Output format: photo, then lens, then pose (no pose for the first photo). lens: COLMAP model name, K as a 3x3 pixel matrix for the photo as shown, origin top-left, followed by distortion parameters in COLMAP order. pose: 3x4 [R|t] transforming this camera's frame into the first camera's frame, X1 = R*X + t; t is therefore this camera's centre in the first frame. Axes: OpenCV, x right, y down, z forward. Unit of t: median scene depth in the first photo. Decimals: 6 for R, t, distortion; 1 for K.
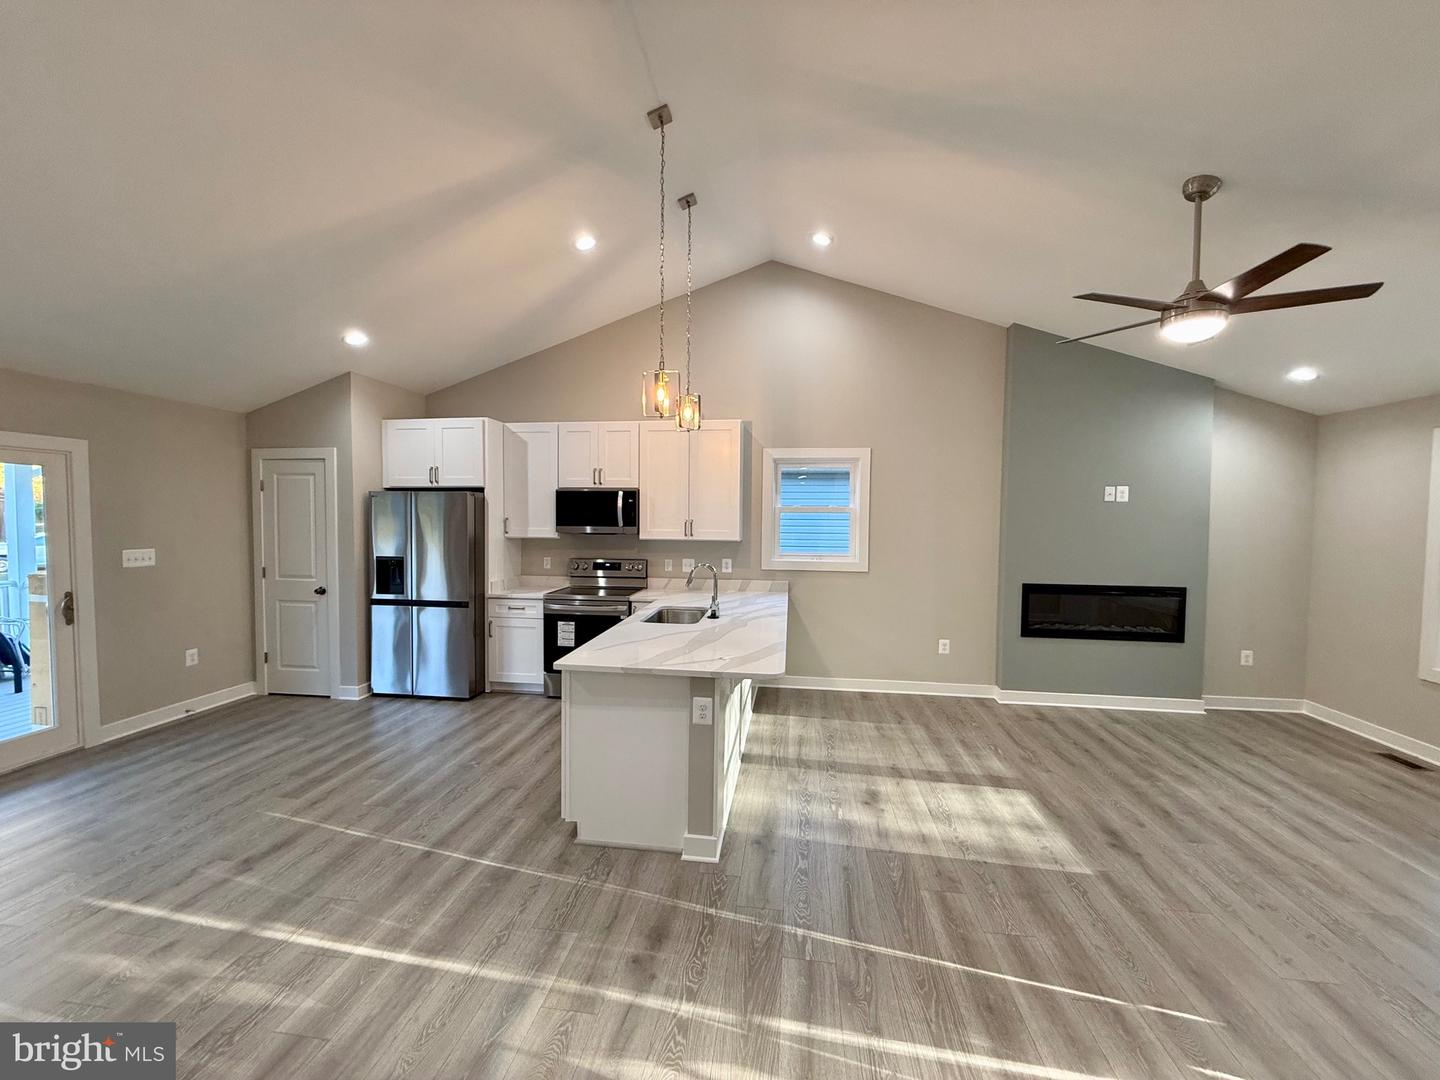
lens RADIAL K [[572.9, 0, 716.3], [0, 572.9, 541.3], [0, 0, 1]] dist [0.000025, -0.000239]
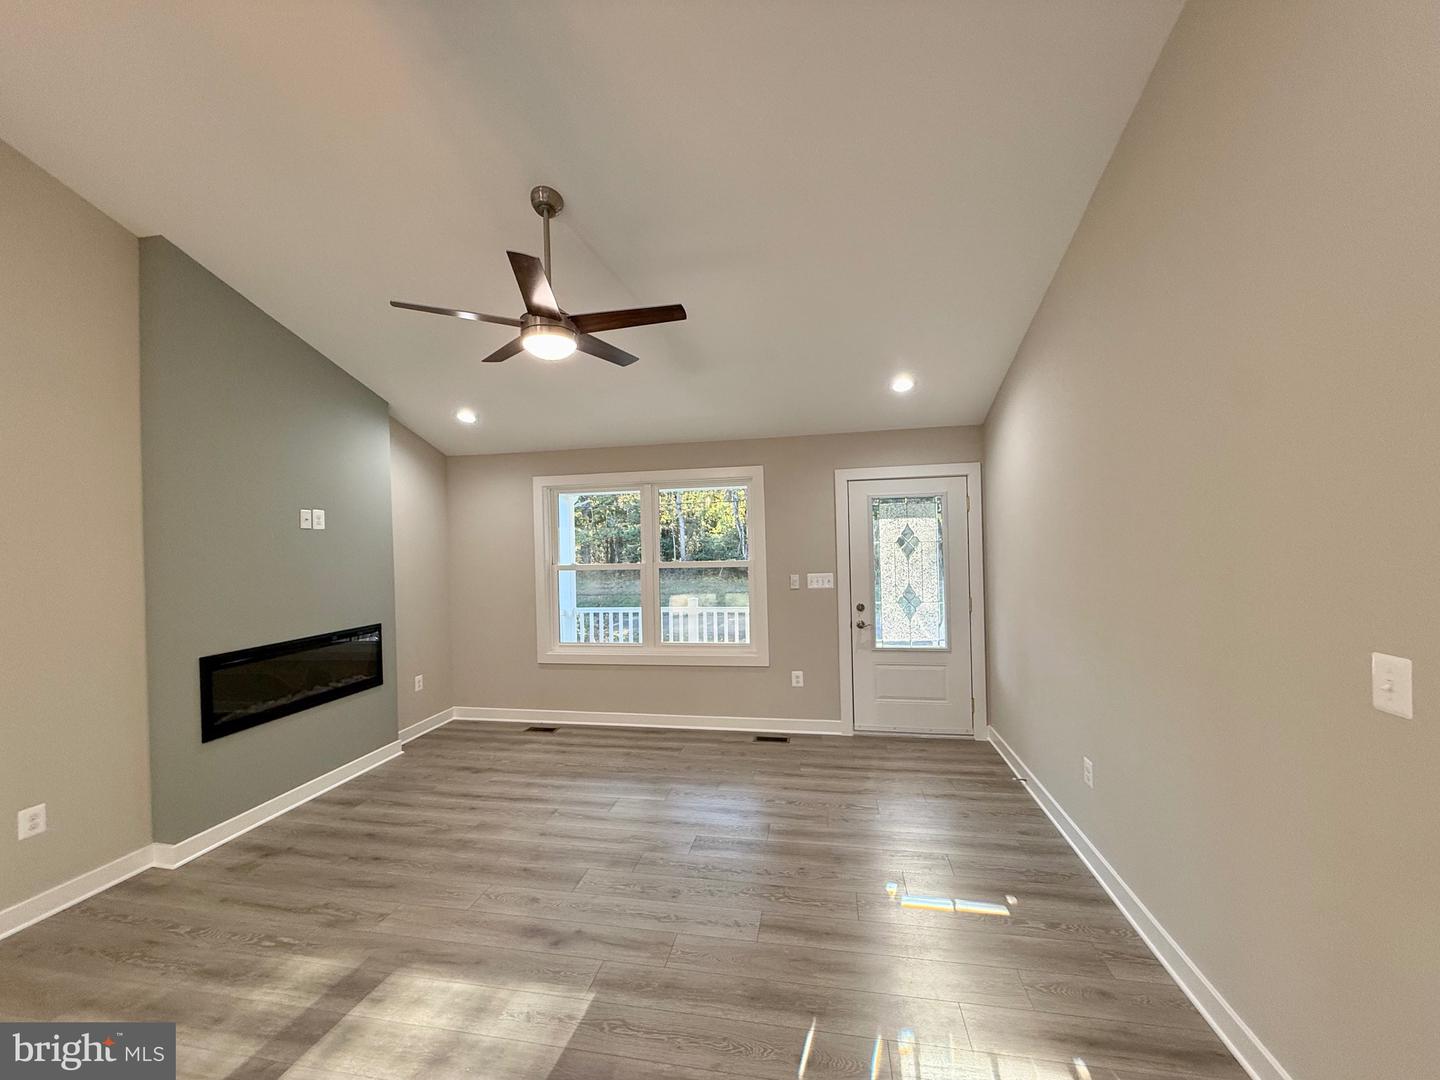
lens RADIAL K [[572.9, 0, 718.2], [0, 572.9, 541.2], [0, 0, 1]] dist [0.000025, -0.000239]
pose [[0.051328, -0.011398, 0.998617, -0.064774], [0.068354, 0.997630, 0.007874, -0.021010], [-0.996340, 0.067856, 0.051986, 0.413879]]
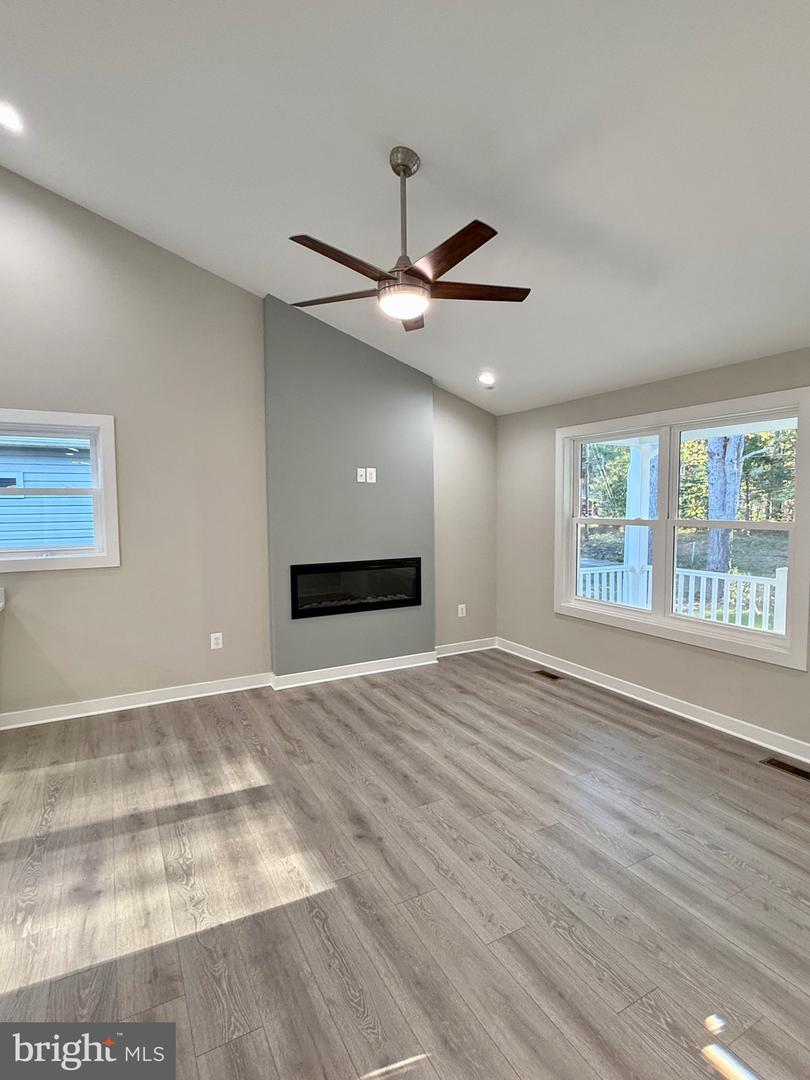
lens RADIAL K [[546.1, 0, 402.5], [0, 546.1, 543.8], [0, 0, 1]] dist [-0.002779, -0.000450]
pose [[0.805678, -0.060351, 0.589271, 0.146614], [0.040865, 0.998089, 0.046348, 0.000904], [-0.590942, -0.013261, 0.806605, 0.136500]]
